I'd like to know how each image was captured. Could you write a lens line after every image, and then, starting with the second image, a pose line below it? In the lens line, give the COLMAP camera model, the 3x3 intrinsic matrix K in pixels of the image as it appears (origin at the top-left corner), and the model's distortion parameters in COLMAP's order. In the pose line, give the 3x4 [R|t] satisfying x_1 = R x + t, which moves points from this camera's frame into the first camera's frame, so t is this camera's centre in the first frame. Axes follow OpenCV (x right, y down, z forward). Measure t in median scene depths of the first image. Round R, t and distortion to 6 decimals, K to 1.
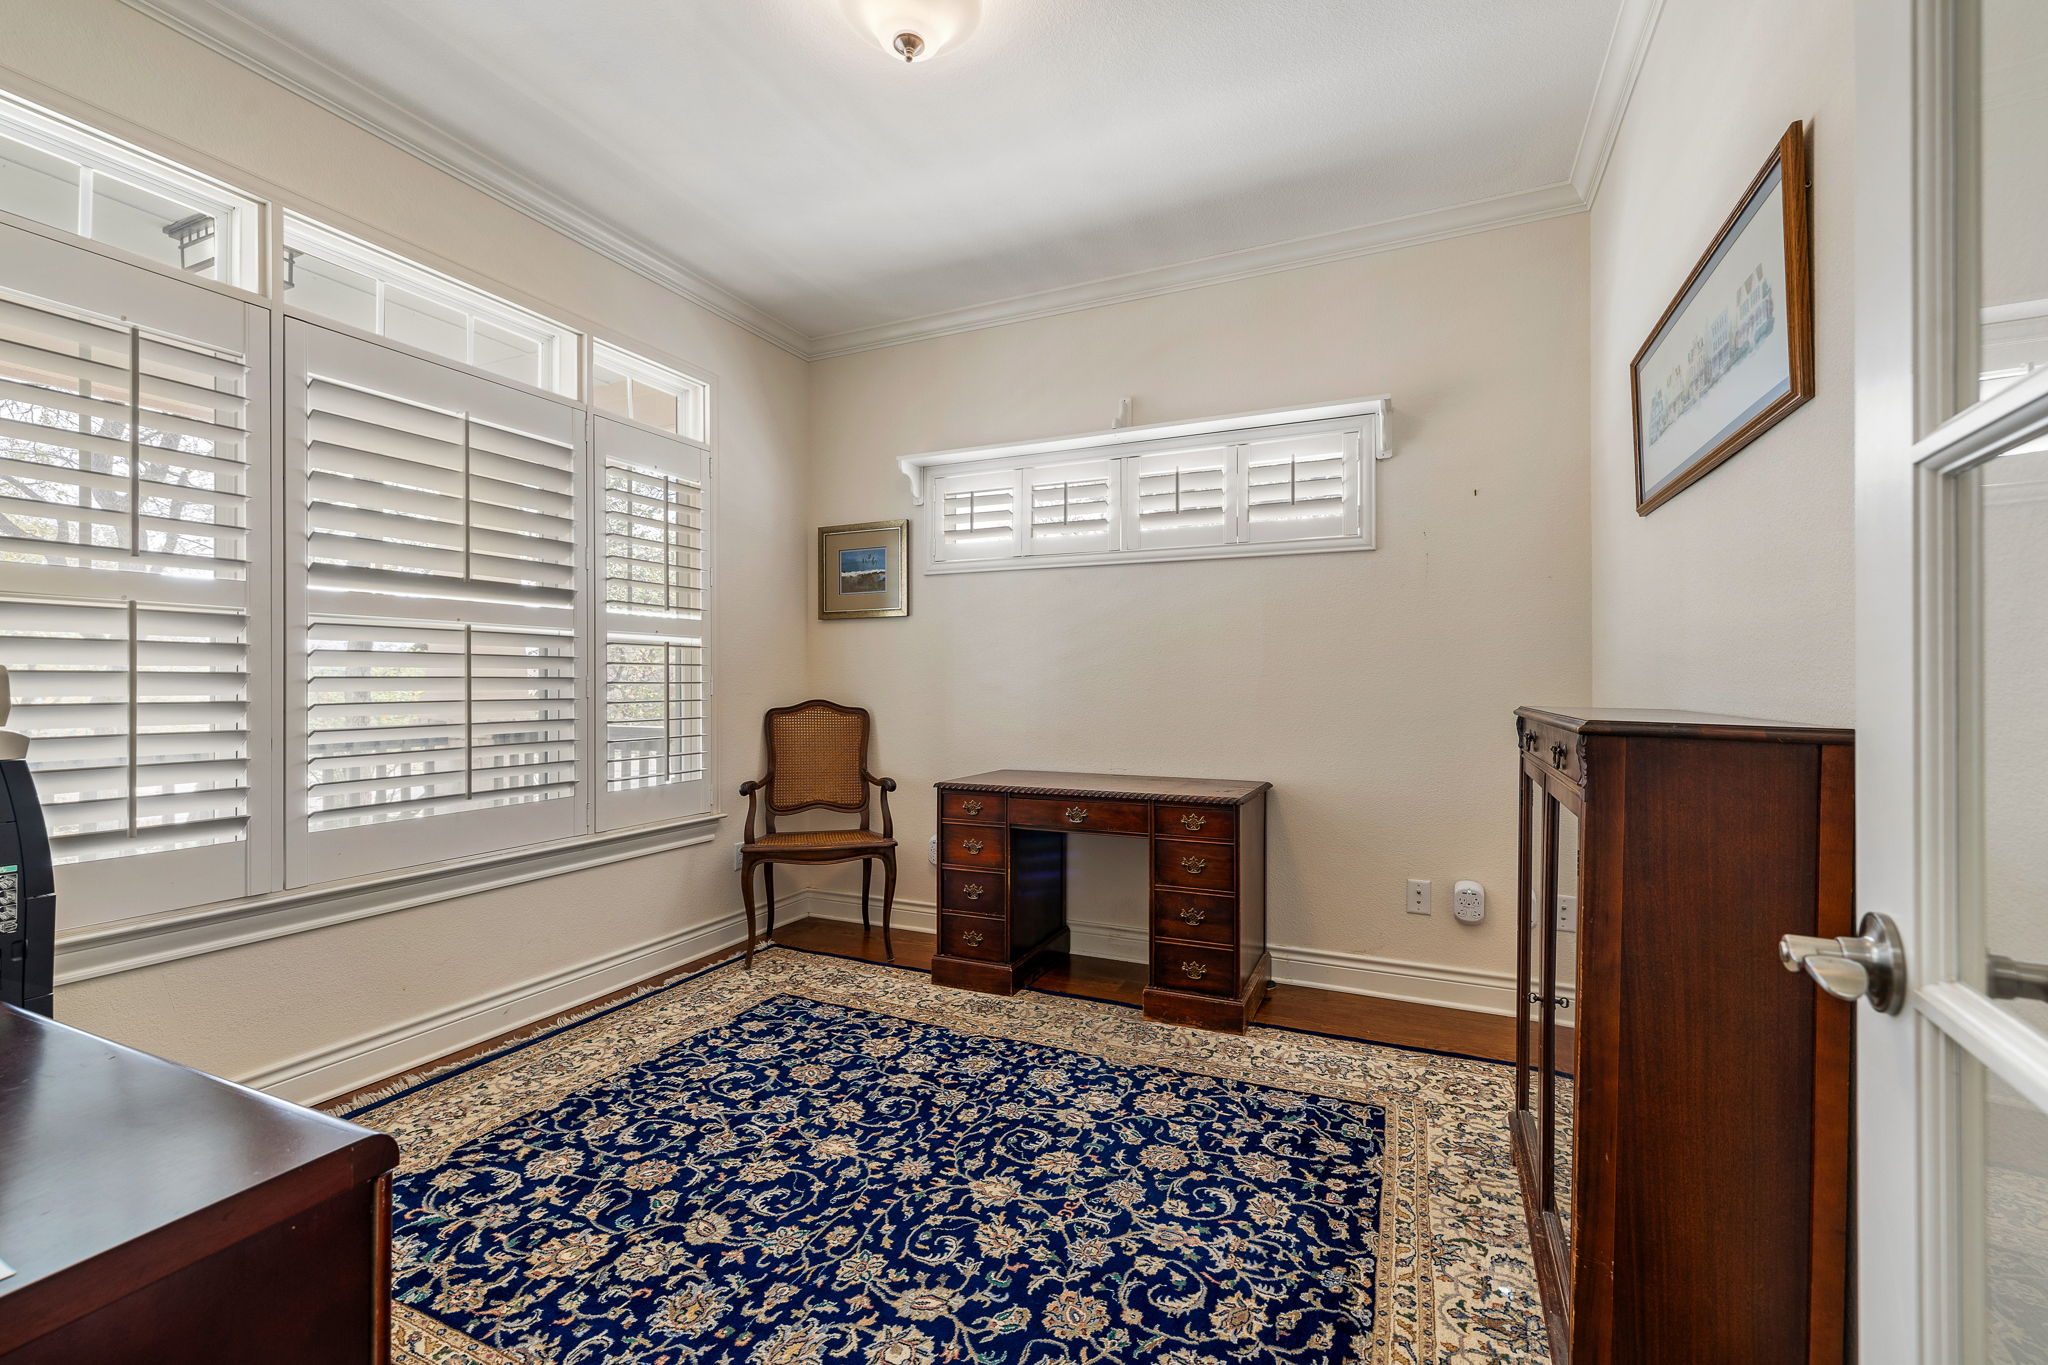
lens RADIAL K [[877.6, 0, 1024.0], [0, 877.6, 682.5], [0, 0, 1]] dist [0.000781, -0.000232]
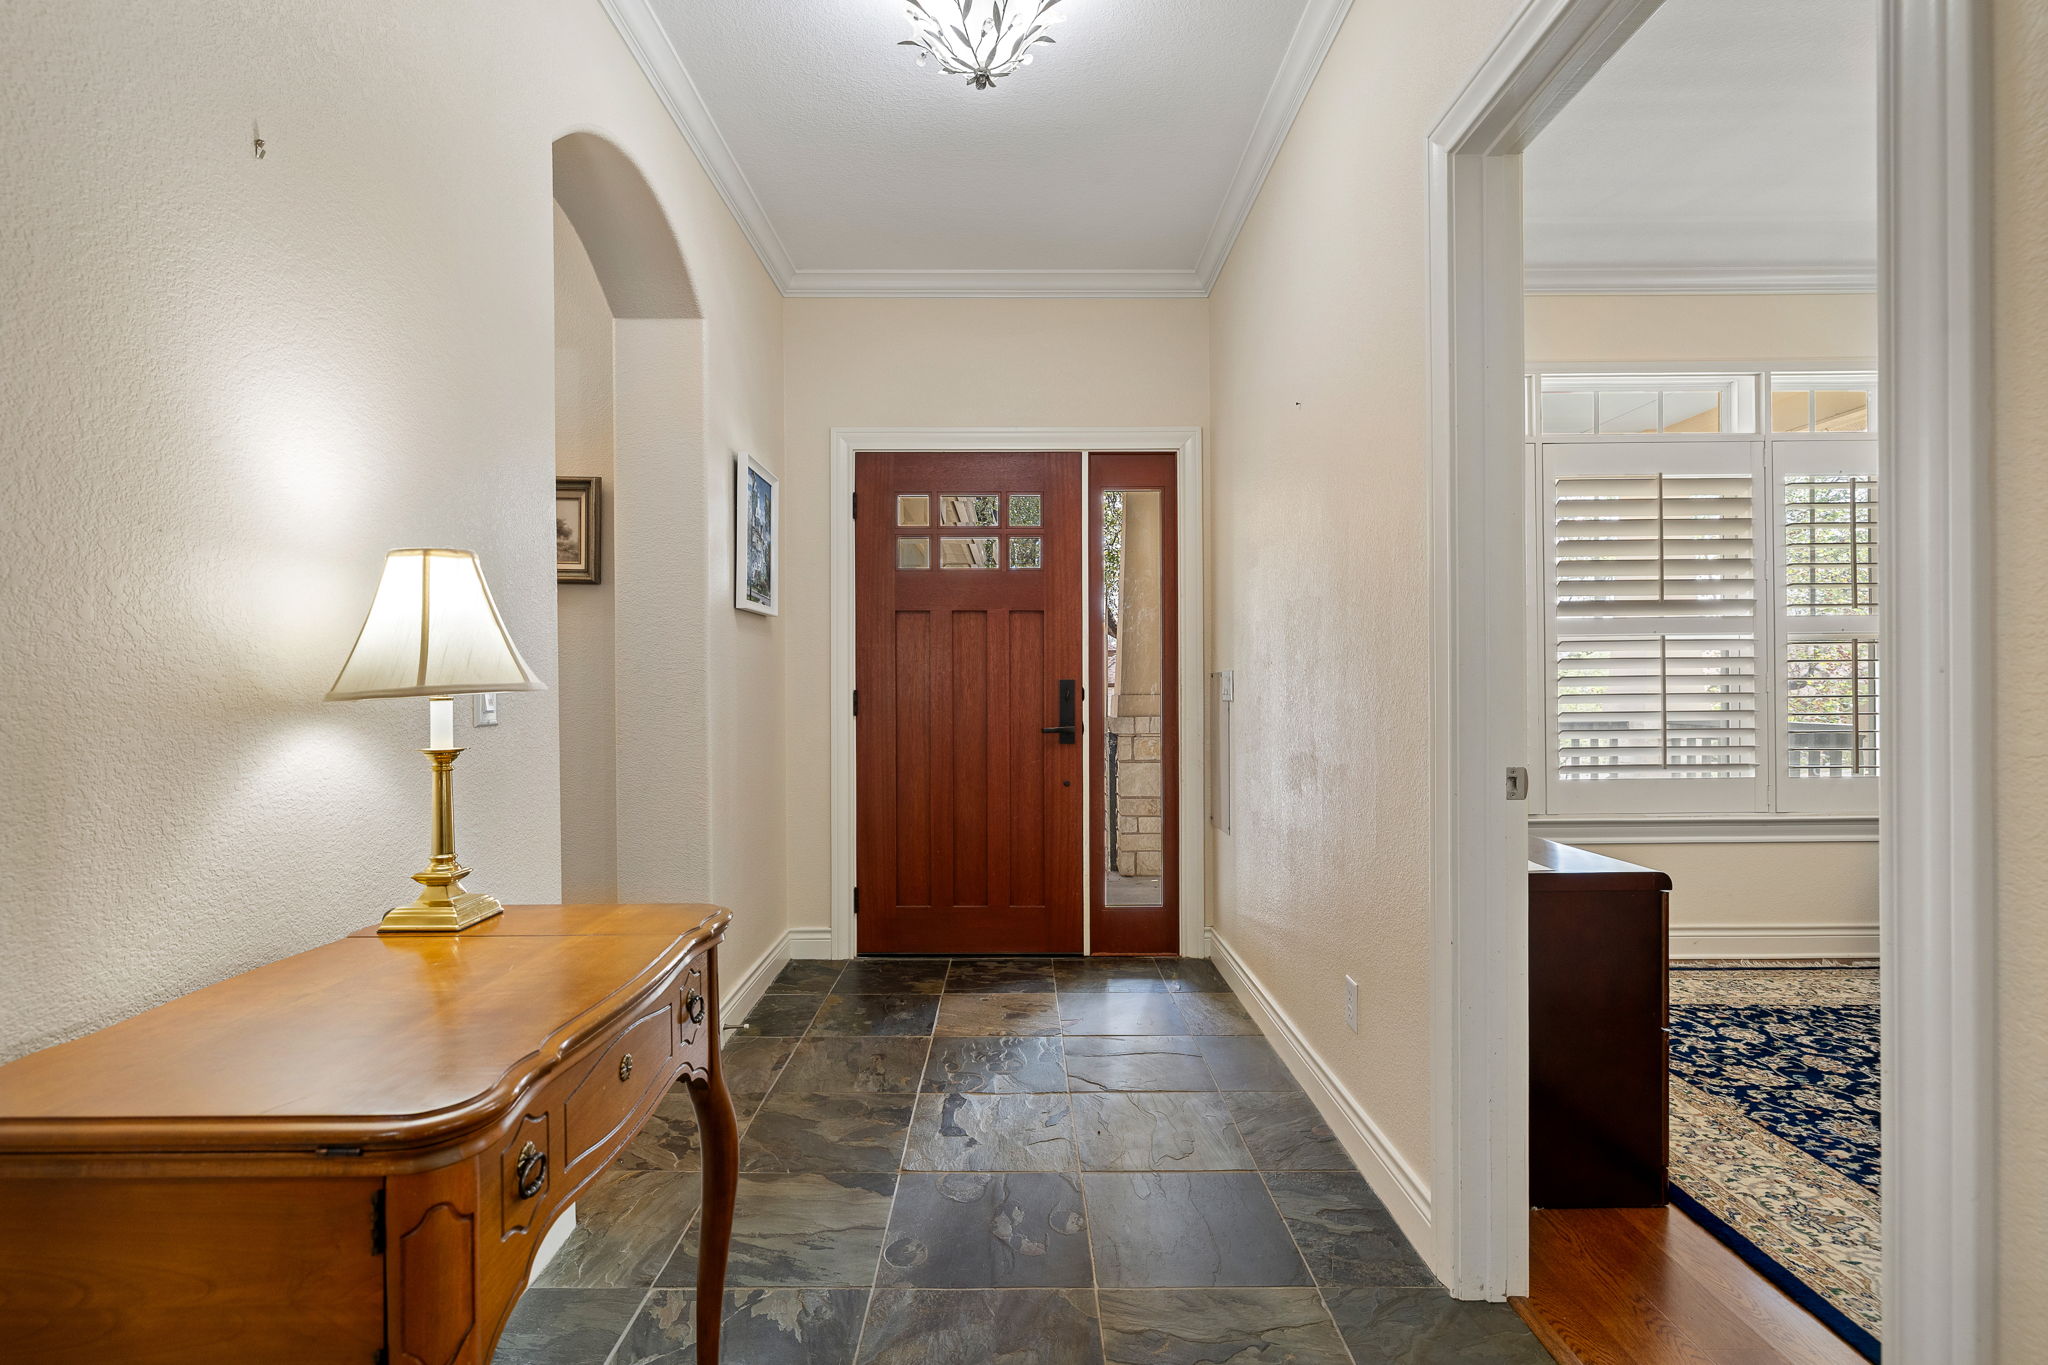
lens RADIAL K [[935.9, 0, 1024.9], [0, 935.9, 689.1], [0, 0, 1]] dist [-0.000674, 0.000655]
pose [[0.423166, 0.000155, -0.906052, 0.307559], [0.011536, 0.999918, 0.005559, -0.006502], [0.905979, -0.012805, 0.423129, -0.610030]]
